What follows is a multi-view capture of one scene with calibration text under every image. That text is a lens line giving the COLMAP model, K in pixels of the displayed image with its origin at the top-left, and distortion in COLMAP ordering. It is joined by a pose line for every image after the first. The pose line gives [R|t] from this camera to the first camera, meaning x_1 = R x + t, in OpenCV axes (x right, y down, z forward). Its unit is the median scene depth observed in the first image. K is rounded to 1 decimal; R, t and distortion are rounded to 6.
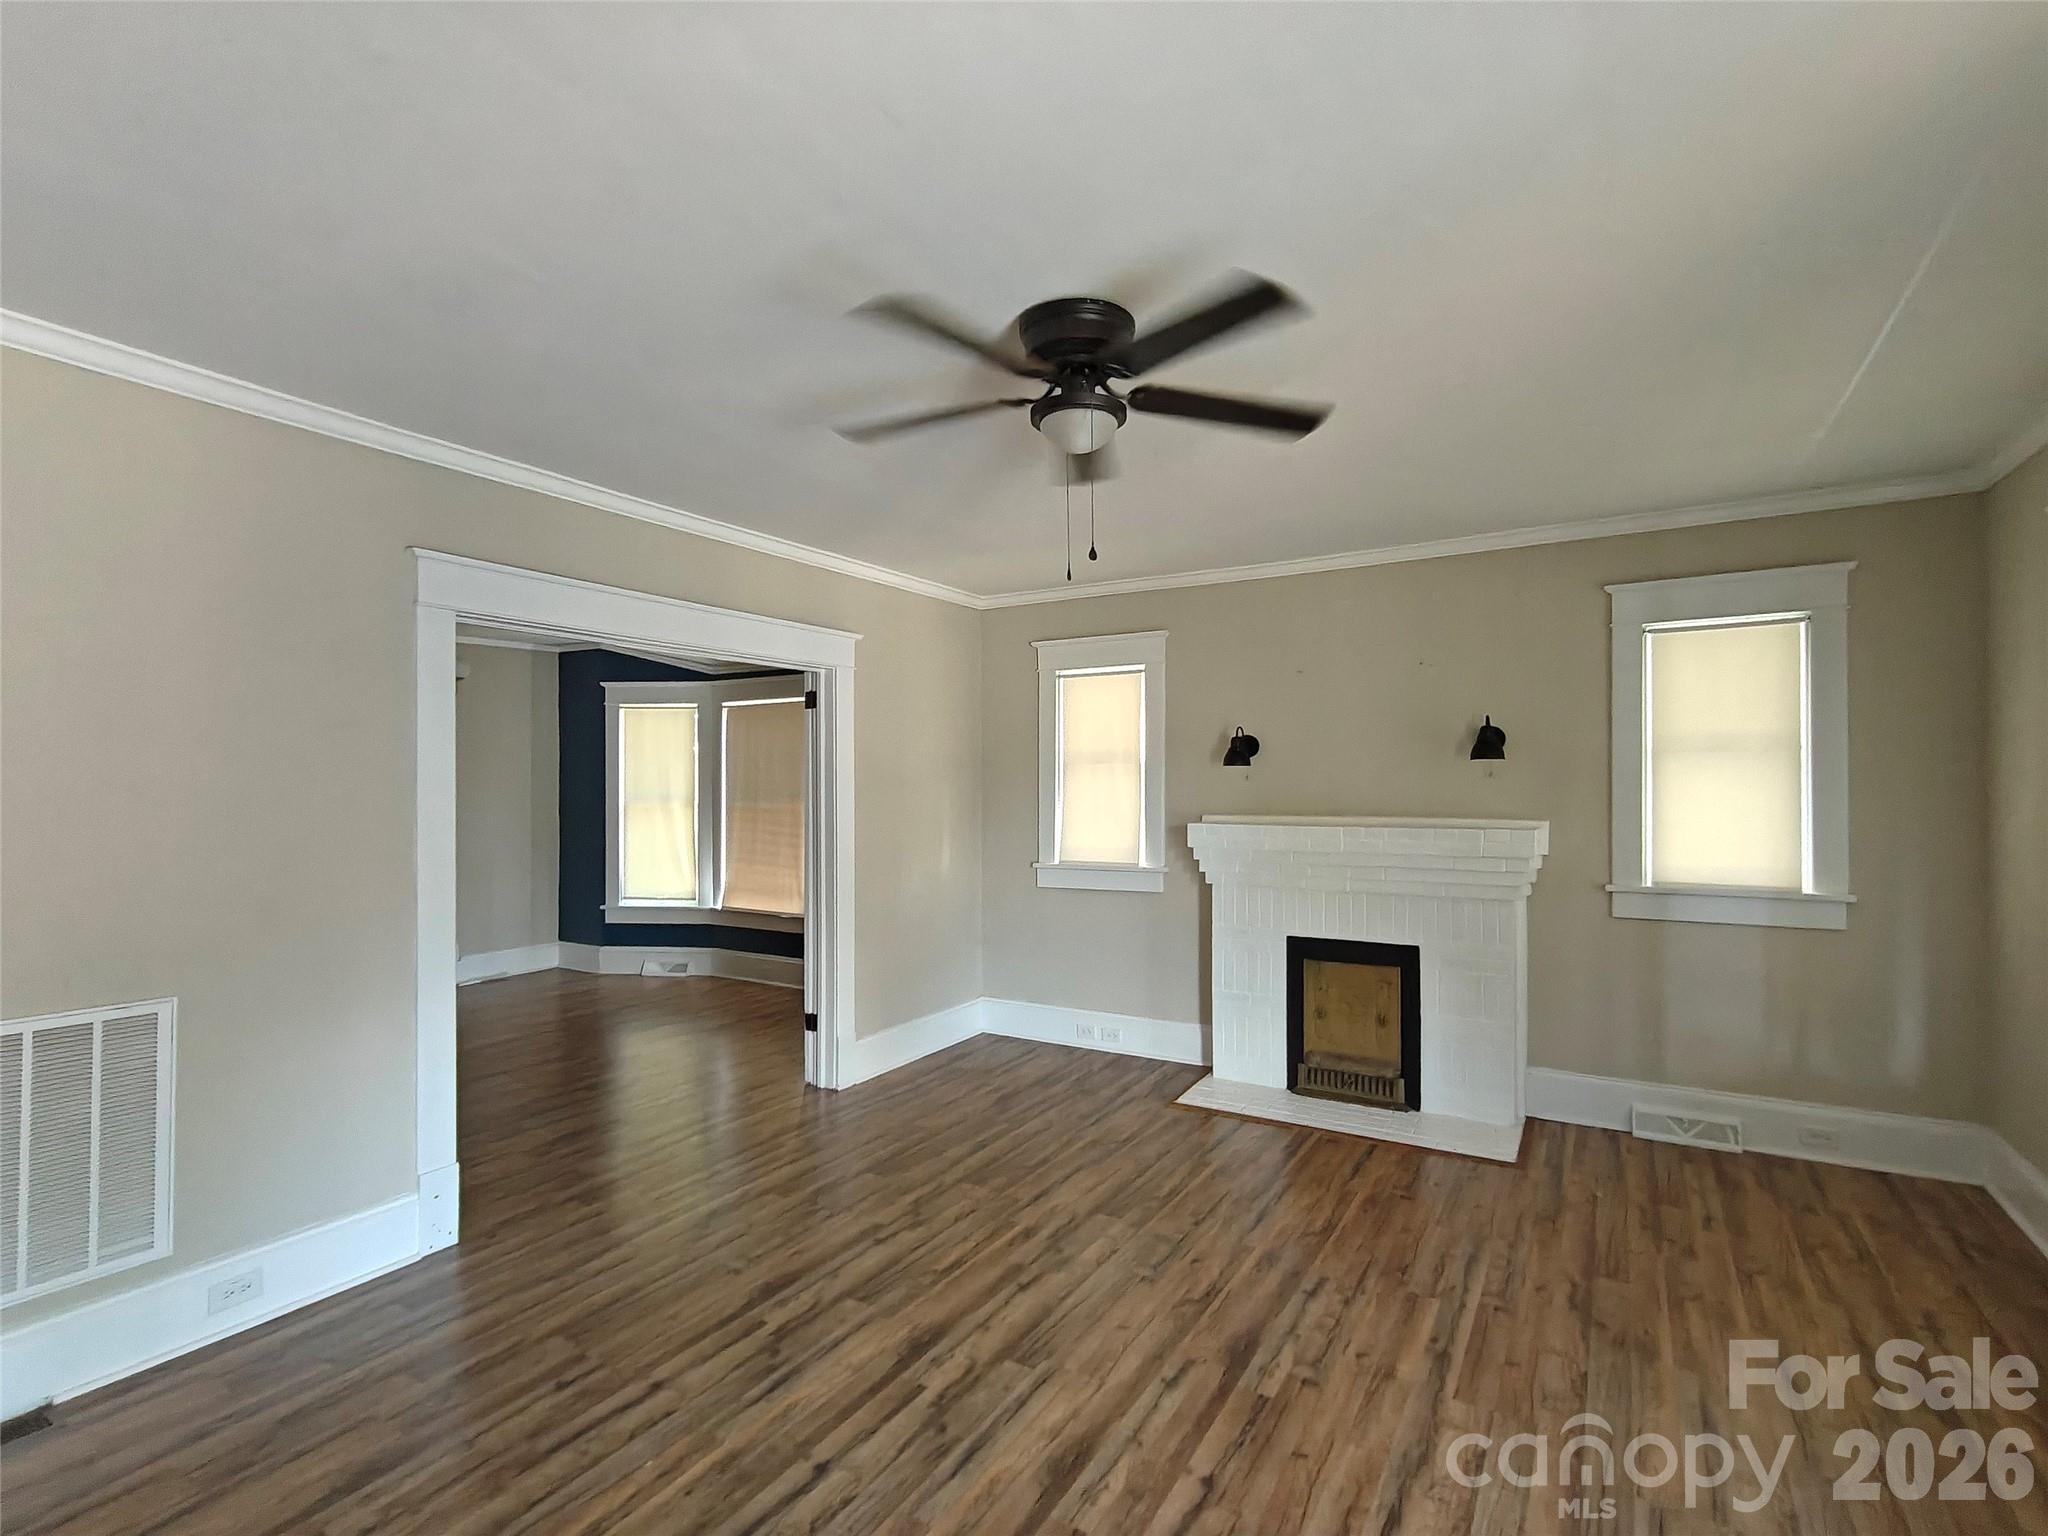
lens RADIAL K [[1011.9, 0, 1021.4], [0, 1011.9, 778.0], [0, 0, 1]] dist [0.000405, 0.000035]
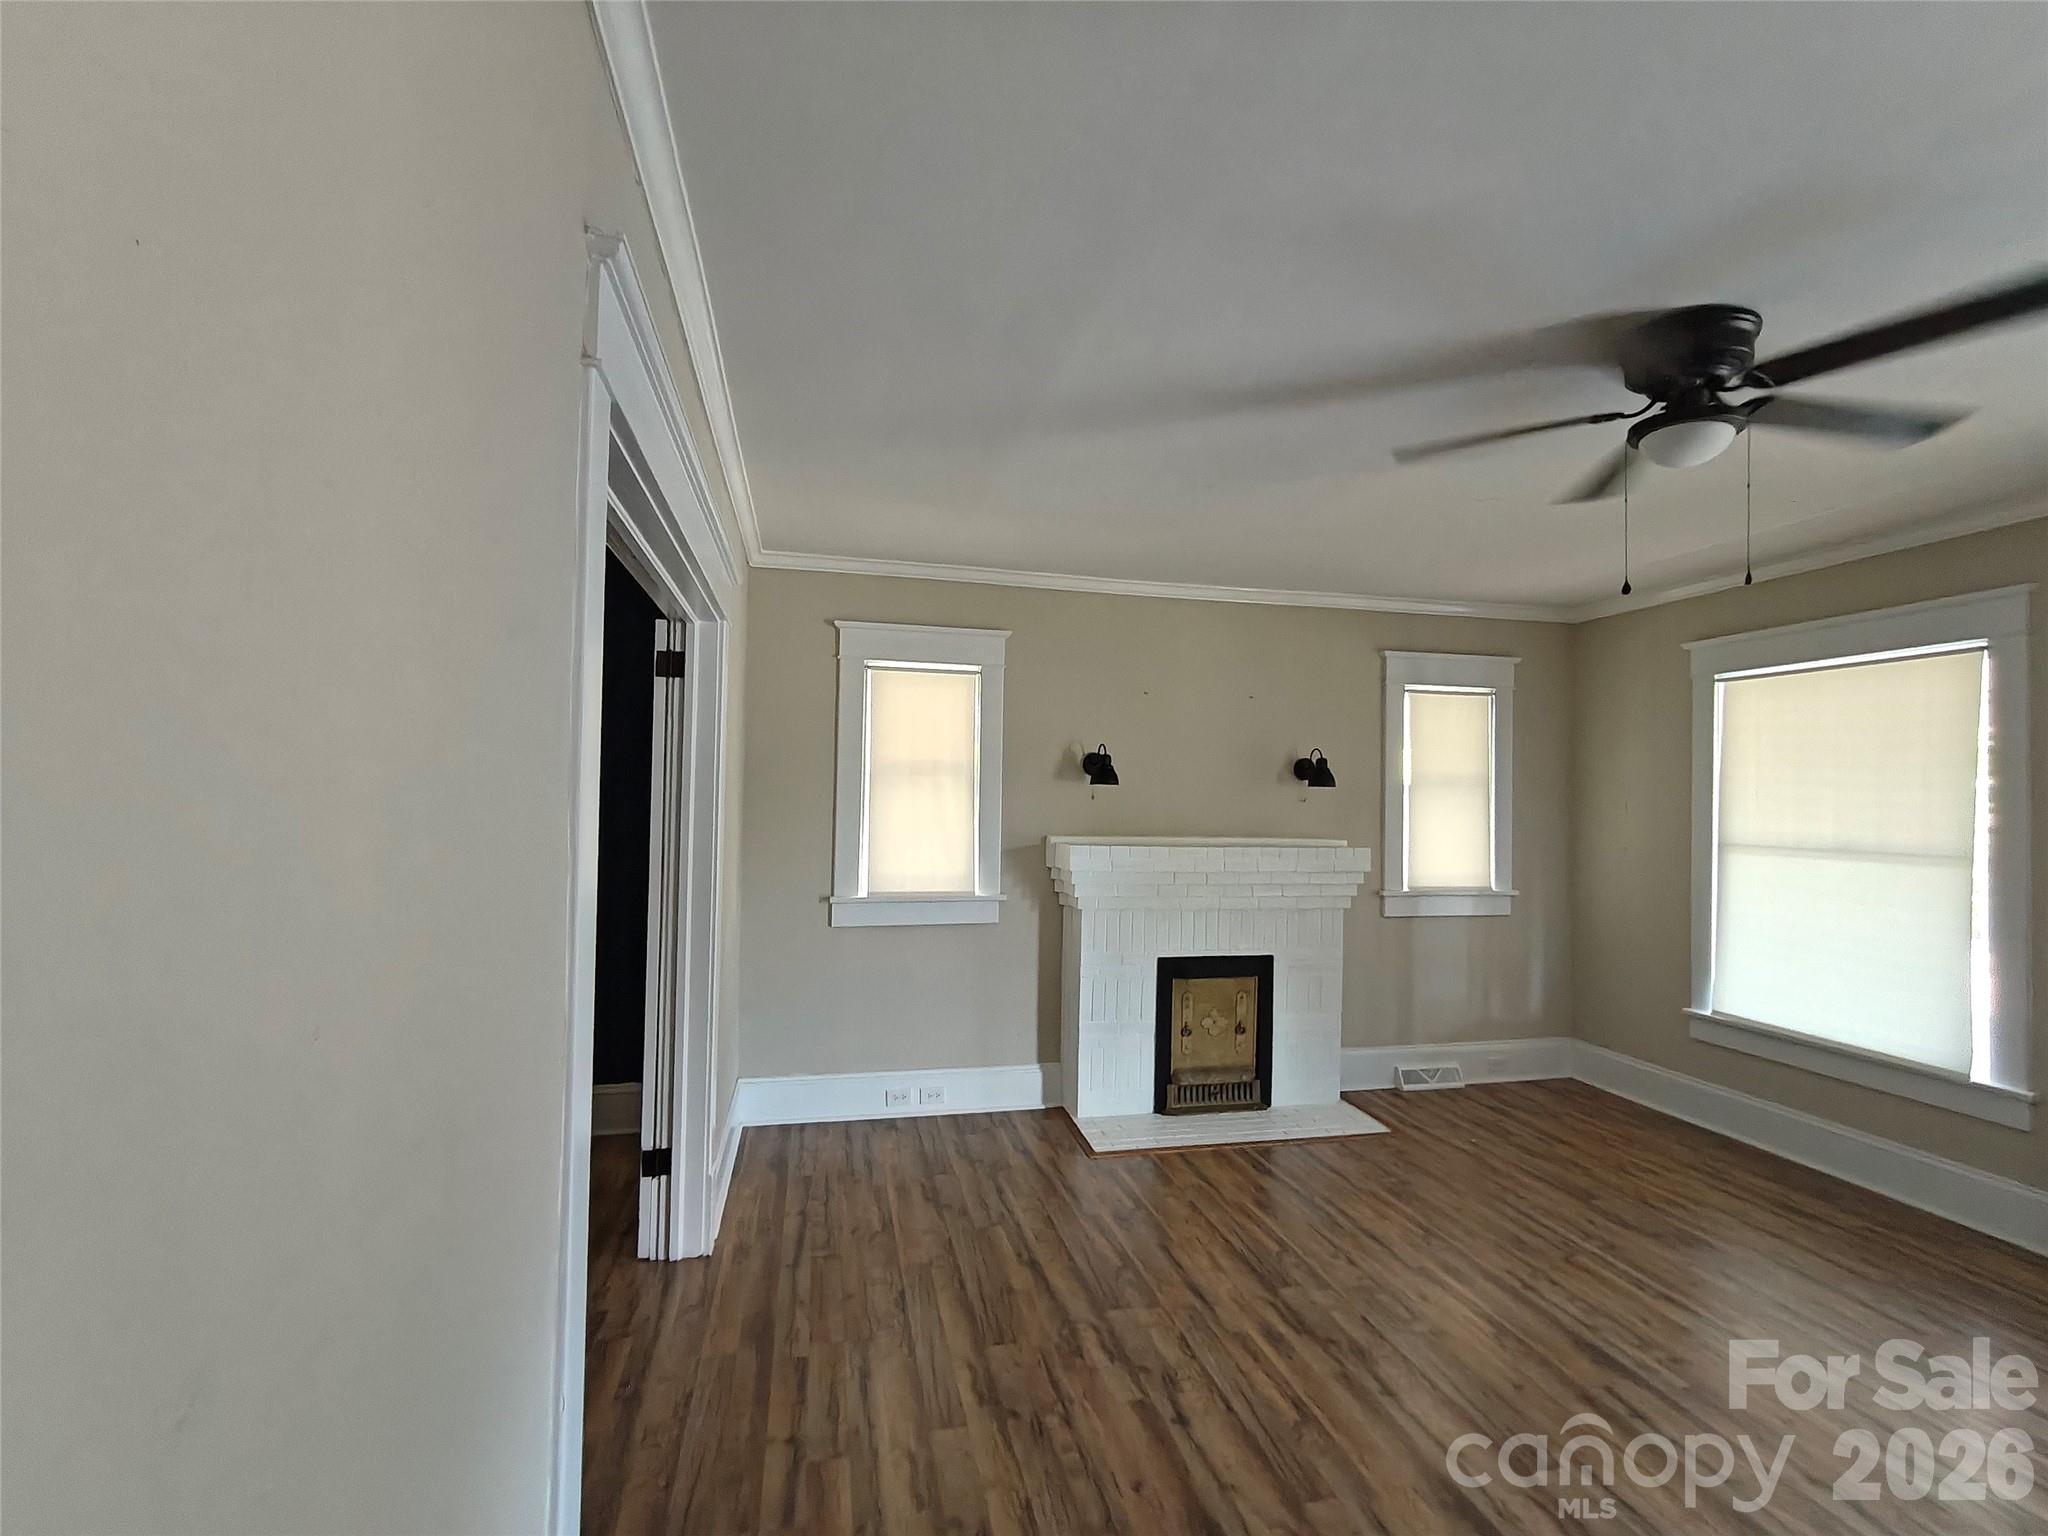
lens RADIAL K [[1011.9, 0, 1021.4], [0, 1011.9, 778.0], [0, 0, 1]] dist [0.000405, 0.000035]
pose [[0.689975, 0.032315, 0.723112, -0.587256], [-0.025023, 0.999471, -0.020789, 0.003809], [-0.723401, -0.003751, 0.690418, 0.435879]]
